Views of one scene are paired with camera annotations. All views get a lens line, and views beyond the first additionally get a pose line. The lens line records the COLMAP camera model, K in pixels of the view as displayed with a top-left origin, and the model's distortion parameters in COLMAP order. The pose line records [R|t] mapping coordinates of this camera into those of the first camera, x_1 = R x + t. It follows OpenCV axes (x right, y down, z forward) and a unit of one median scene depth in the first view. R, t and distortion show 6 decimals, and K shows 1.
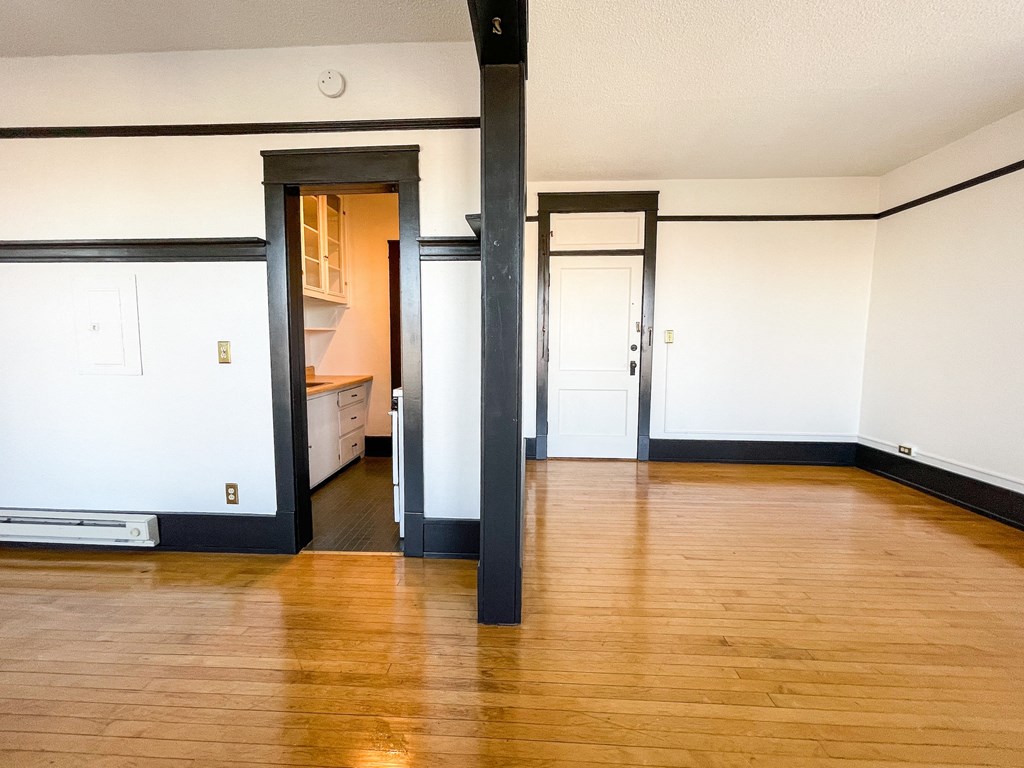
lens RADIAL K [[427.6, 0, 508.3], [0, 427.6, 379.7], [0, 0, 1]] dist [-0.000674, 0.000001]
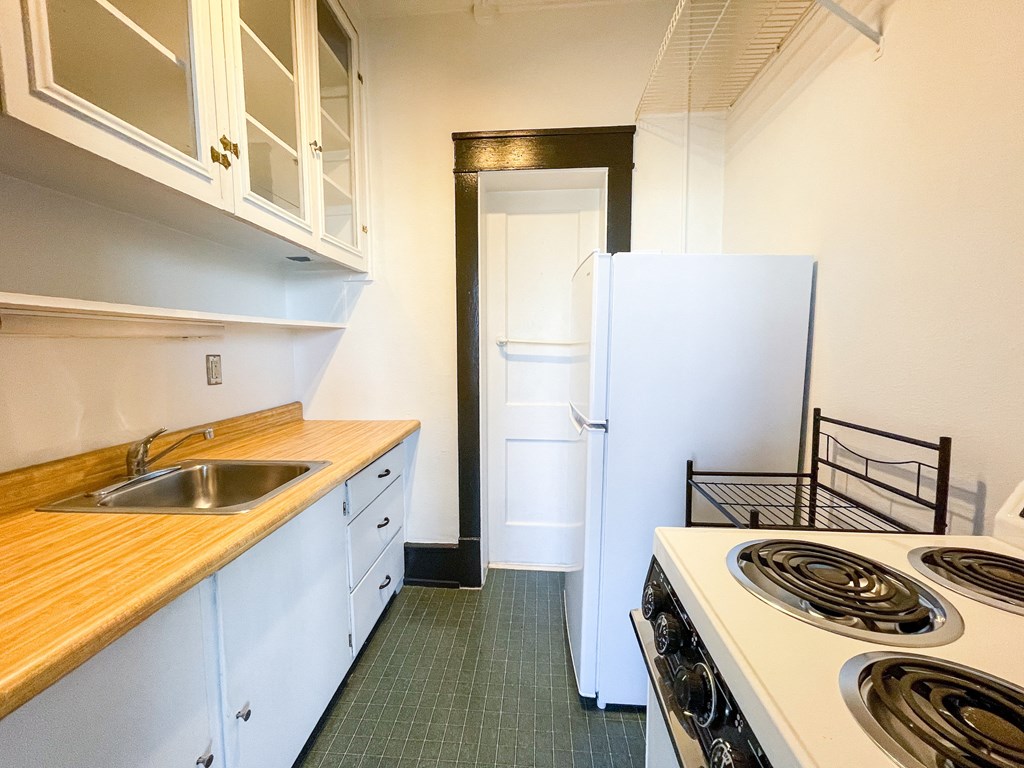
lens RADIAL K [[412.4, 0, 507.2], [0, 412.4, 379.7], [0, 0, 1]] dist [-0.000815, 0.000288]
pose [[0.999440, -0.006673, -0.032796, -0.325970], [0.006380, 0.999939, -0.009022, -0.082732], [0.032854, 0.008808, 0.999421, 0.862829]]
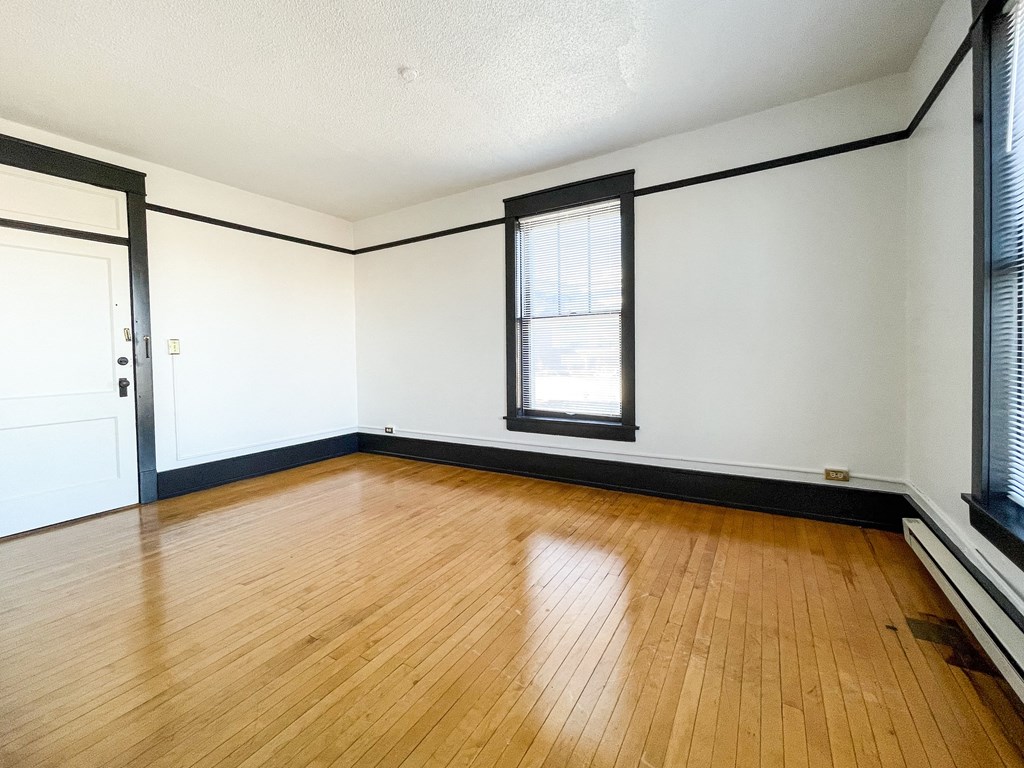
lens RADIAL K [[429.8, 0, 497.9], [0, 429.8, 366.3], [0, 0, 1]] dist [-0.000596, -0.000096]
pose [[0.484400, -0.040445, 0.873911, -0.093442], [0.098233, 0.995128, -0.008395, 0.012720], [-0.869314, 0.089913, 0.486013, 0.038772]]
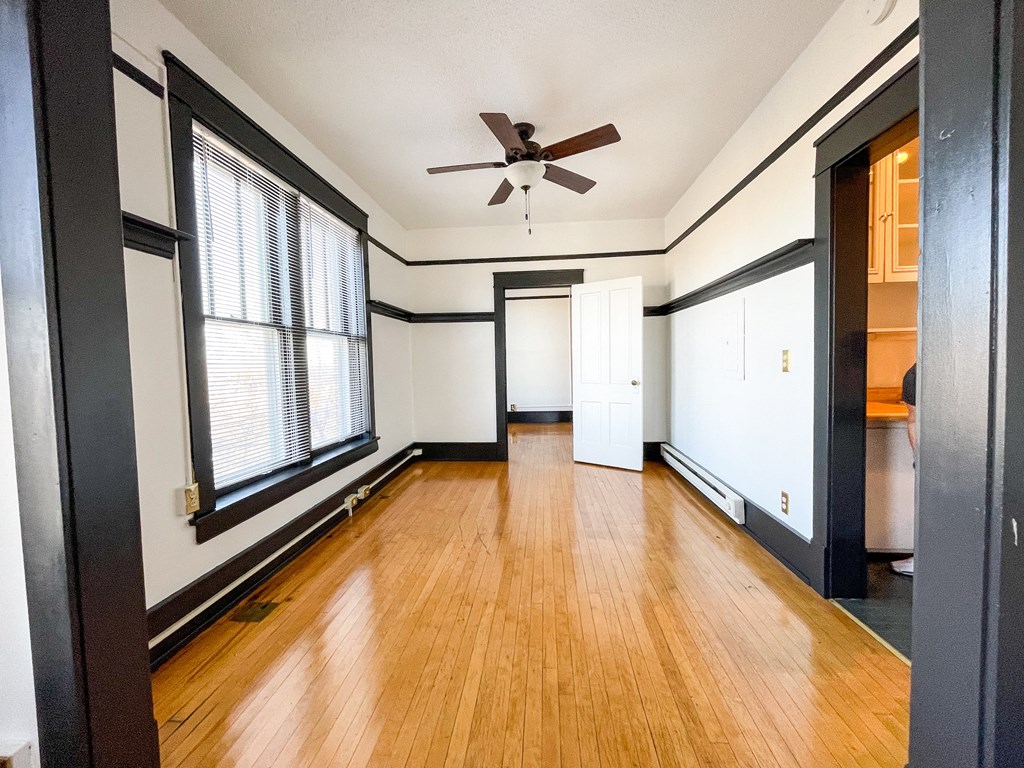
lens RADIAL K [[413.7, 0, 509.3], [0, 413.7, 378.6], [0, 0, 1]] dist [0.001040, 0.000051]
pose [[-0.038619, 0.037478, -0.998551, 0.296135], [-0.062366, 0.997258, 0.039841, -0.018092], [0.997306, 0.063814, -0.036175, 0.337494]]
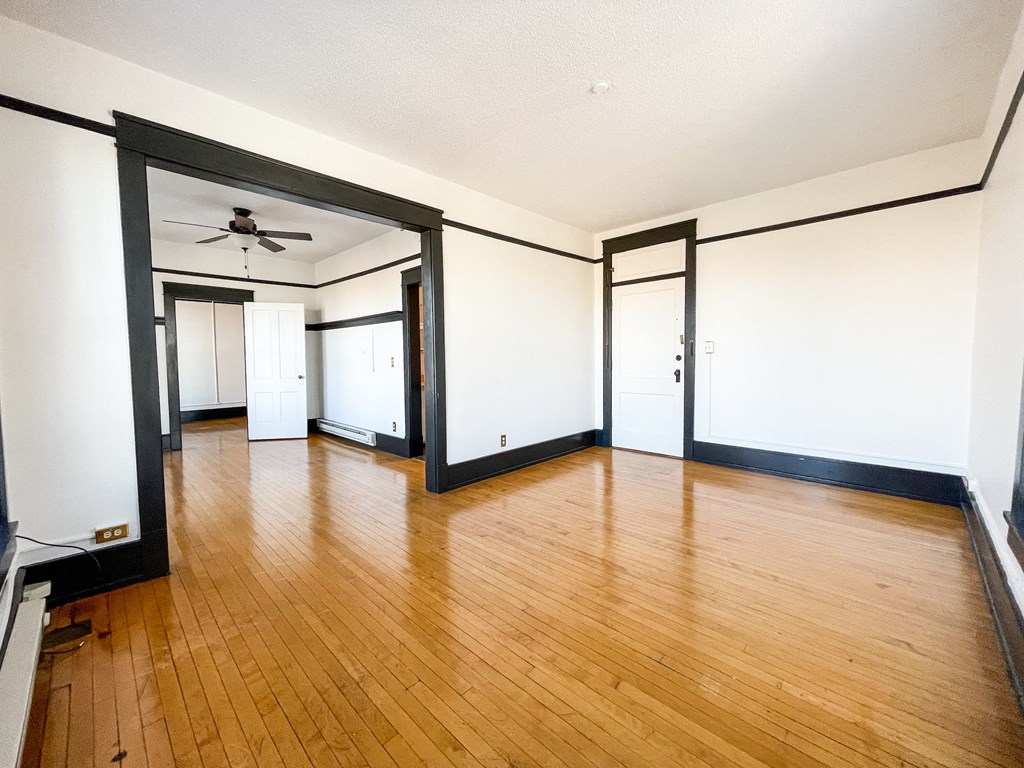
lens RADIAL K [[412.4, 0, 507.2], [0, 412.4, 379.7], [0, 0, 1]] dist [-0.000815, 0.000288]
pose [[0.747910, 0.023222, -0.663394, 1.056695], [-0.043124, 0.998976, -0.013649, 0.027299], [0.662398, 0.038817, 0.748146, -0.182637]]
